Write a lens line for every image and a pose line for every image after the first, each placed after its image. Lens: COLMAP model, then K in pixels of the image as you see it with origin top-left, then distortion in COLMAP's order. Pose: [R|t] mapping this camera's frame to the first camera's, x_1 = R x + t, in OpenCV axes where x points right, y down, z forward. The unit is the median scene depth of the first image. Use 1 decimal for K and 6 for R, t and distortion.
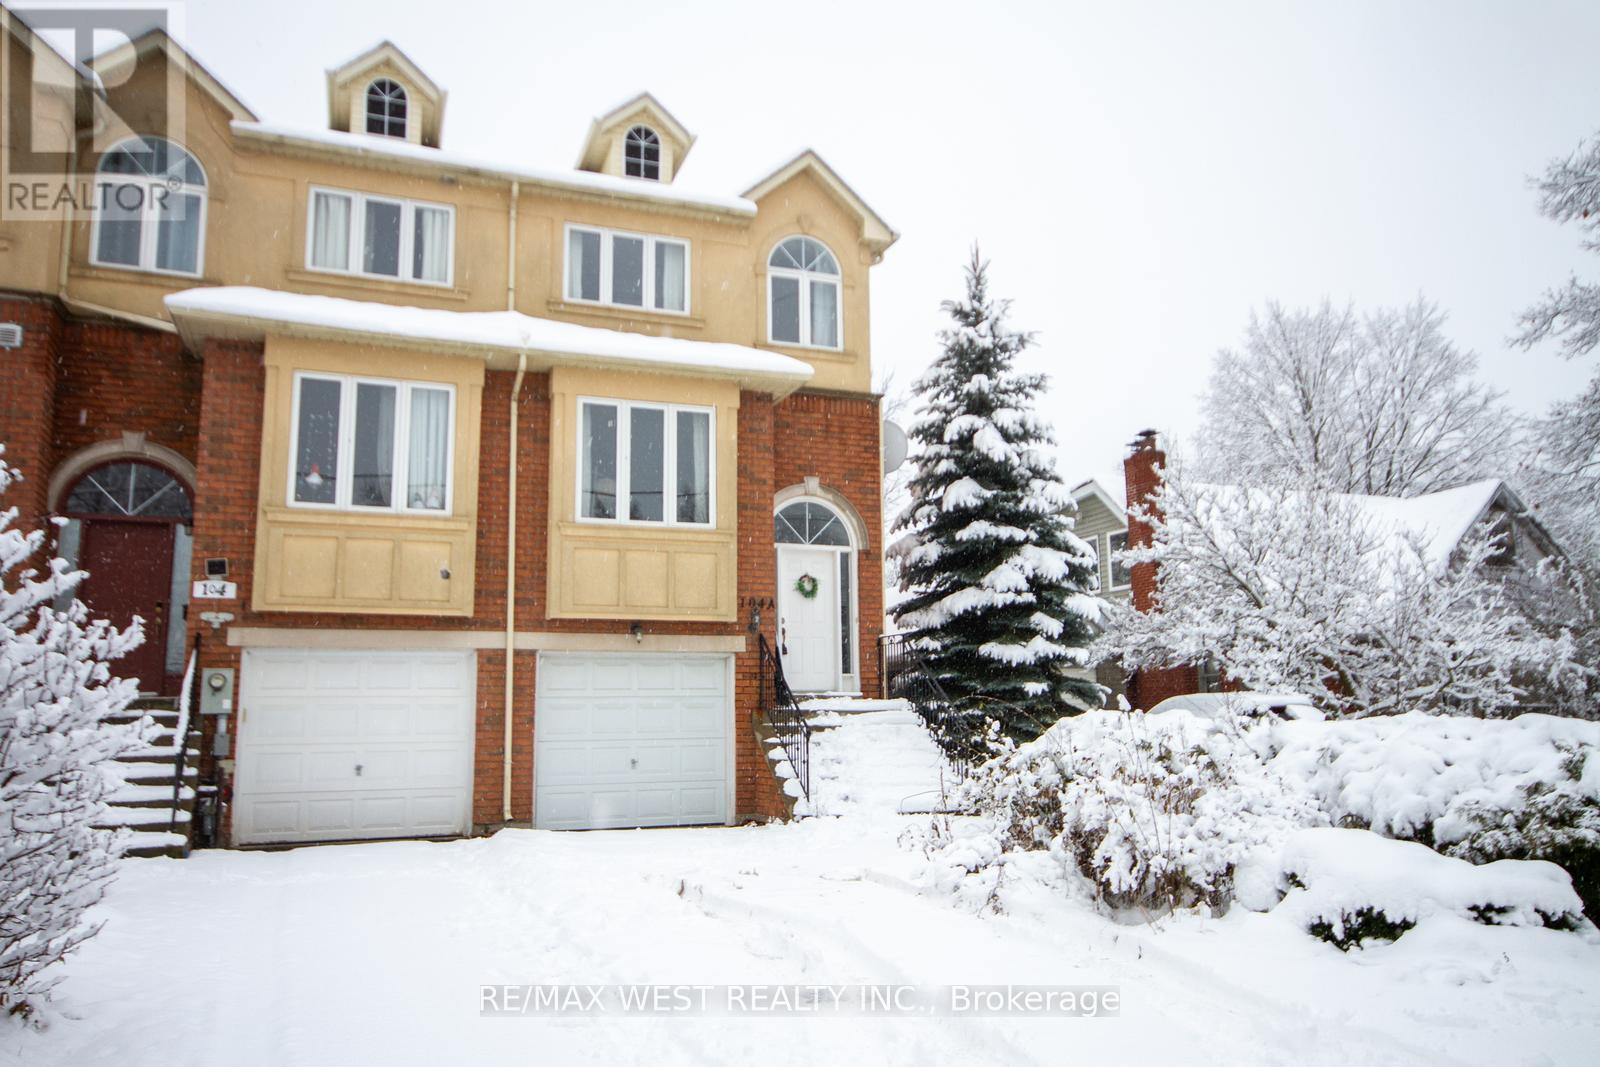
lens RADIAL K [[1175.5, 0, 800.6], [0, 1175.5, 597.7], [0, 0, 1]] dist [-0.000211, 0.033733]
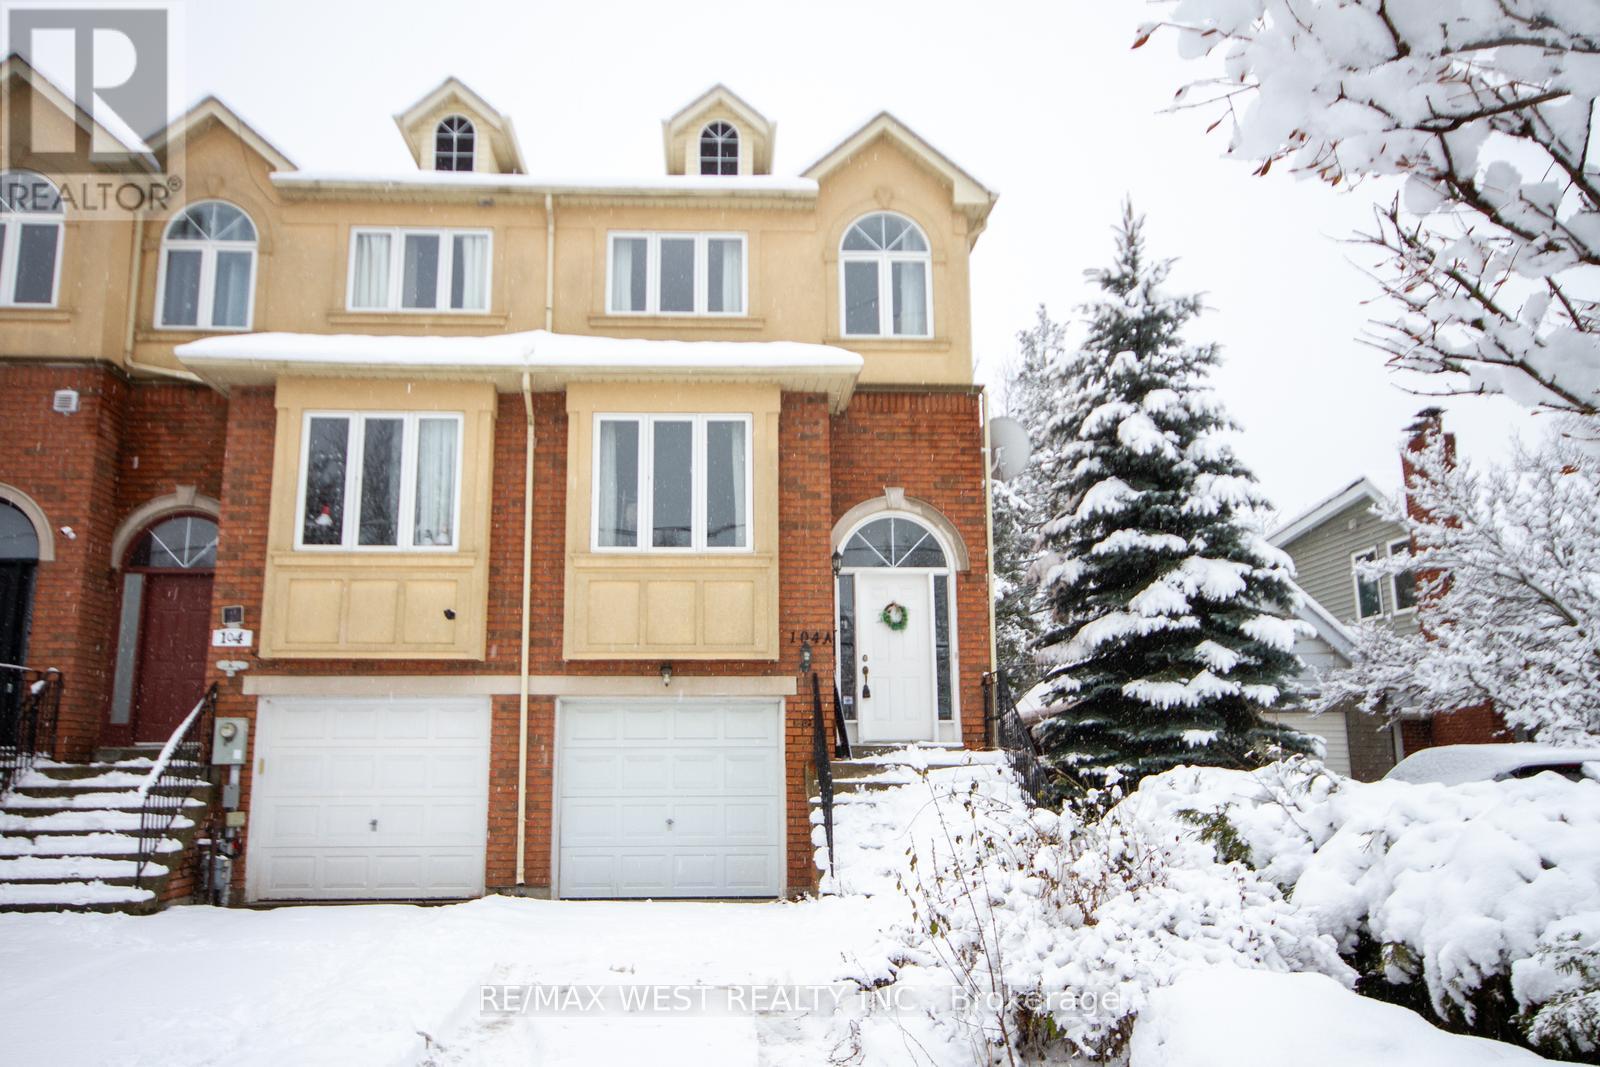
lens RADIAL K [[1175.5, 0, 800.6], [0, 1175.5, 597.7], [0, 0, 1]] dist [-0.000211, 0.033733]
pose [[0.944744, -0.040067, -0.325350, 0.236224], [0.026093, 0.998545, -0.047202, 0.016084], [0.326768, 0.036105, 0.944415, 0.192266]]
